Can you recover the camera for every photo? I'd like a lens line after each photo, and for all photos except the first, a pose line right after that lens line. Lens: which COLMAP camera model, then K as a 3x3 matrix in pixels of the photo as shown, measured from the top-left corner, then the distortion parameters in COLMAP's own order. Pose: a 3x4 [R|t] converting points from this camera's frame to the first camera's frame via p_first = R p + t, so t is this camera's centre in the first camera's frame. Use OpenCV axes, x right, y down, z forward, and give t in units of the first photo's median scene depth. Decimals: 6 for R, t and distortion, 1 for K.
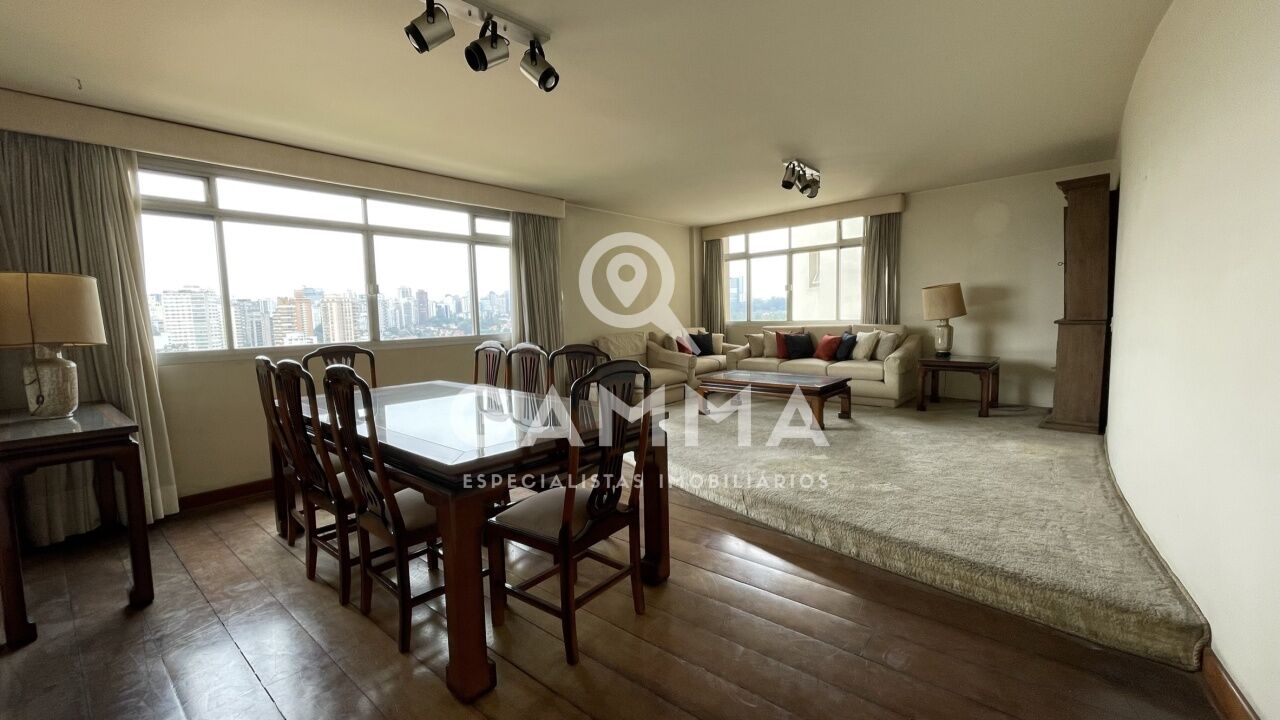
lens RADIAL K [[516.5, 0, 638.1], [0, 516.5, 358.1], [0, 0, 1]] dist [-0.005032, -0.000519]
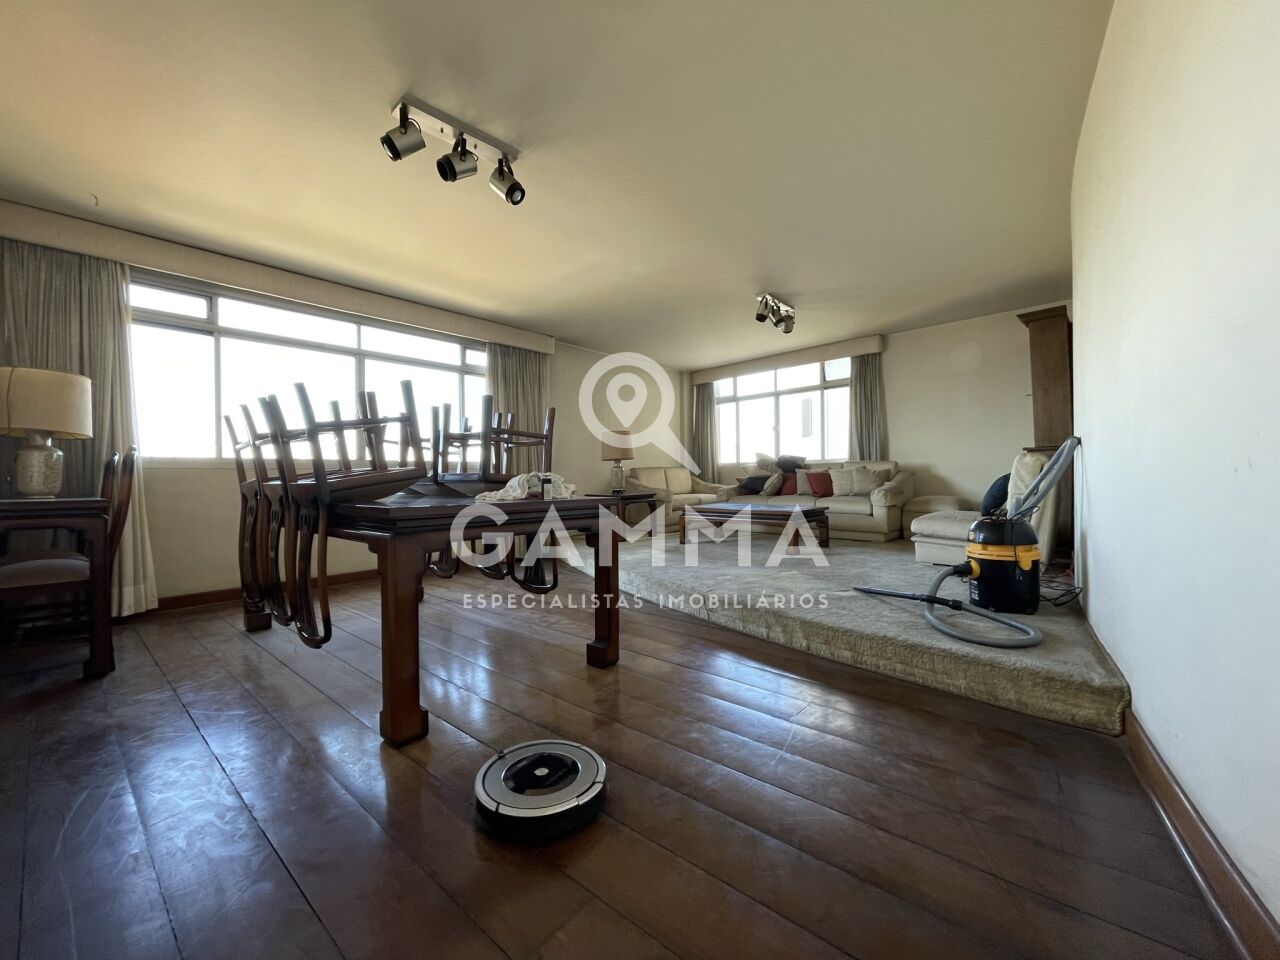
lens RADIAL K [[517.4, 0, 637.9], [0, 517.4, 477.6], [0, 0, 1]] dist [-0.002578, -0.001141]
pose [[0.999796, 0.014151, -0.014384, 0.064258], [-0.015300, 0.996417, -0.083181, 0.086156], [0.013156, 0.083384, 0.996431, -0.024287]]
